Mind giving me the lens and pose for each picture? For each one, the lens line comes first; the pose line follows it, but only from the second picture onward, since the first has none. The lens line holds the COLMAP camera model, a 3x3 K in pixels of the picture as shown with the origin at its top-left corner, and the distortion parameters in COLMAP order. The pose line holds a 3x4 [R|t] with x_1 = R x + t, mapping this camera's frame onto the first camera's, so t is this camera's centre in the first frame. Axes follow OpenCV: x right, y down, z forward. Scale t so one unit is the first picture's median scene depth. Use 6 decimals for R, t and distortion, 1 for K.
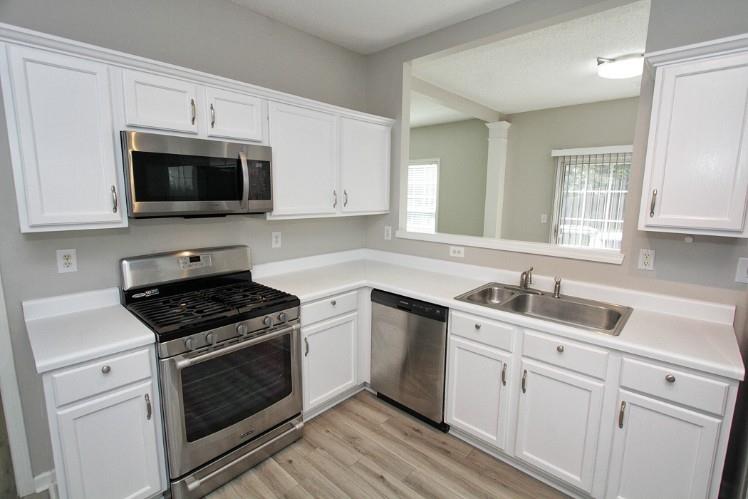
lens RADIAL K [[350.5, 0, 370.4], [0, 350.5, 246.4], [0, 0, 1]] dist [-0.017214, 0.001036]
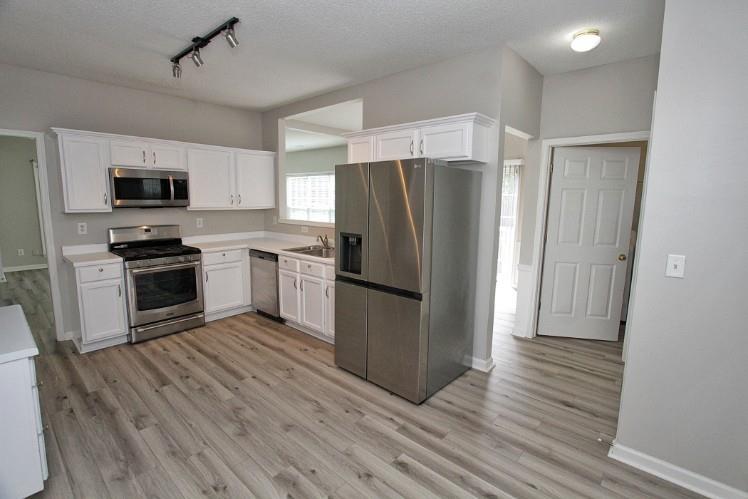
lens RADIAL K [[350.5, 0, 371.7], [0, 350.5, 243.4], [0, 0, 1]] dist [-0.017214, 0.001036]
pose [[0.999805, -0.004868, 0.019145, 0.720975], [0.005243, 0.999794, -0.019591, 0.158479], [-0.019046, 0.019688, 0.999625, -0.975417]]
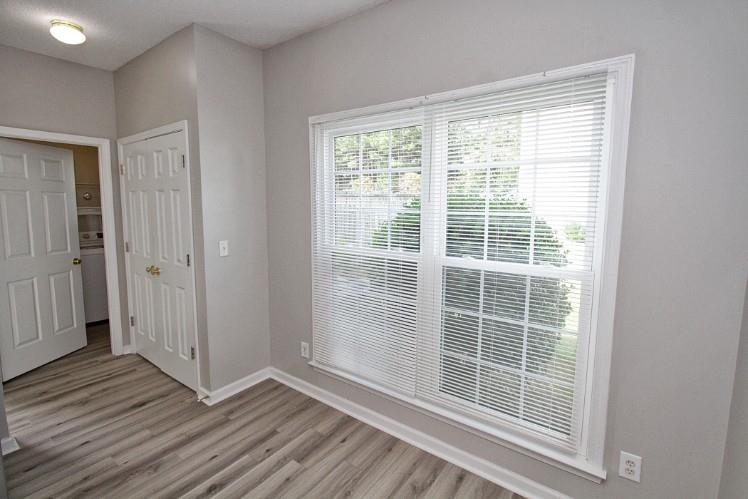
lens RADIAL K [[350.5, 0, 368.6], [0, 350.5, 246.5], [0, 0, 1]] dist [-0.017214, 0.001036]
pose [[-0.119627, -0.128695, 0.984442, 0.169463], [0.139052, 0.979618, 0.144961, 0.081988], [-0.983033, 0.154230, -0.099294, -0.507812]]
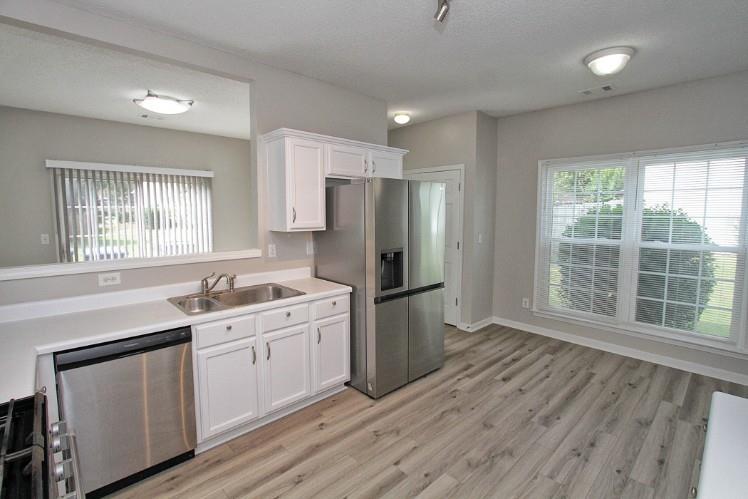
lens RADIAL K [[350.5, 0, 370.7], [0, 350.5, 245.1], [0, 0, 1]] dist [-0.017214, 0.001036]
pose [[0.069930, -0.103978, 0.992118, -0.708234], [0.150196, 0.984313, 0.092573, -0.063949], [-0.986180, 0.142538, 0.084450, 0.389344]]
